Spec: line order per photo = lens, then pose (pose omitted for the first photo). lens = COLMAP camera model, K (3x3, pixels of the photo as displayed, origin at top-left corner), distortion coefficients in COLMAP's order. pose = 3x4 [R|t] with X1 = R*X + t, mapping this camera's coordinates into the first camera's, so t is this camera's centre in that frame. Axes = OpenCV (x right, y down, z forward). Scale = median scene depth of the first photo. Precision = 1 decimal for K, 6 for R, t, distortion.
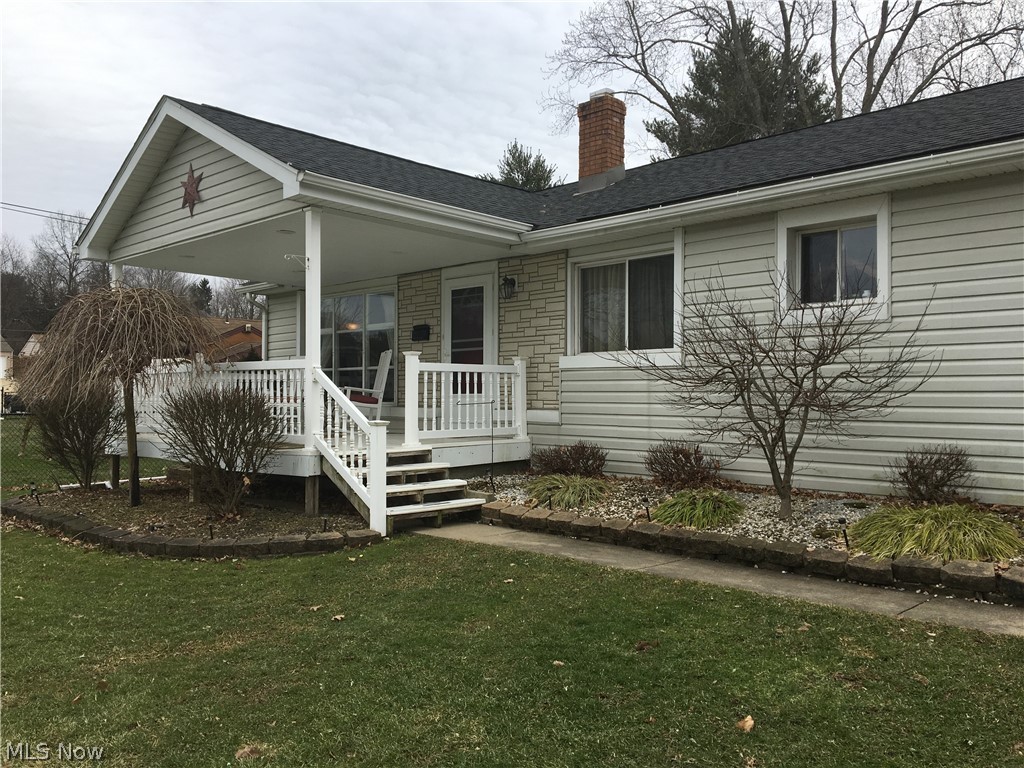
lens RADIAL K [[865.3, 0, 512.2], [0, 865.3, 385.3], [0, 0, 1]] dist [0.043860, 0.000817]
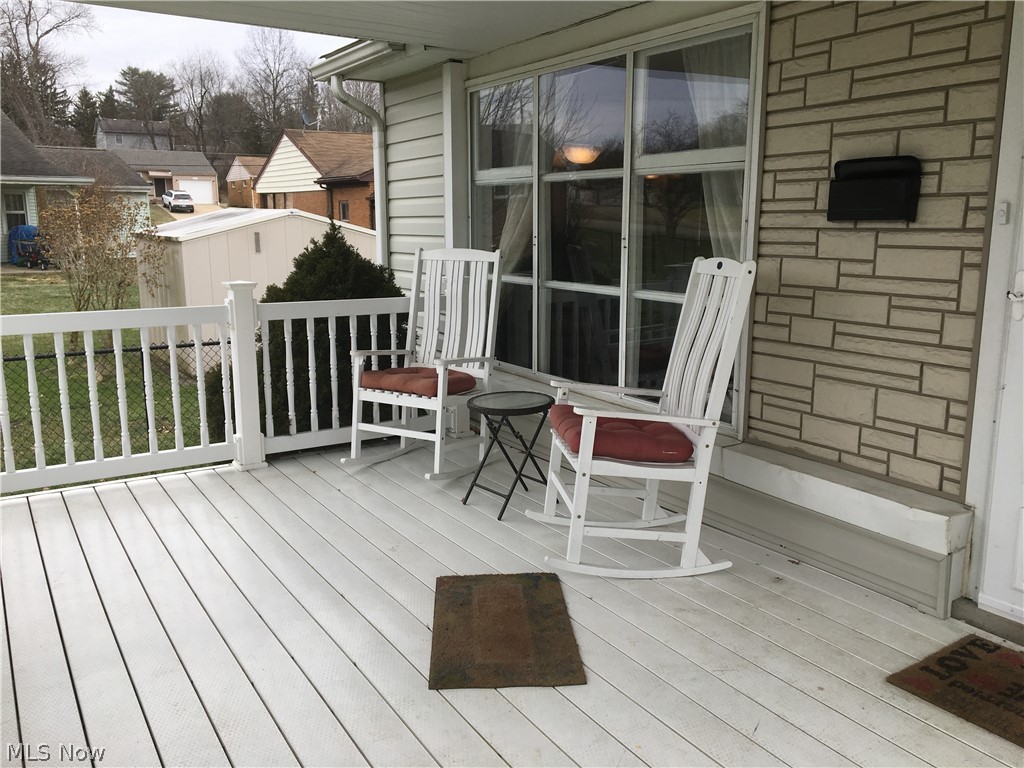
lens RADIAL K [[865.3, 0, 511.6], [0, 865.3, 383.4], [0, 0, 1]] dist [0.043860, 0.000817]
pose [[0.971387, 0.044213, -0.233350, -0.119472], [0.004189, 0.979177, 0.202963, -0.047159], [0.237465, -0.198133, 0.950975, 0.593498]]
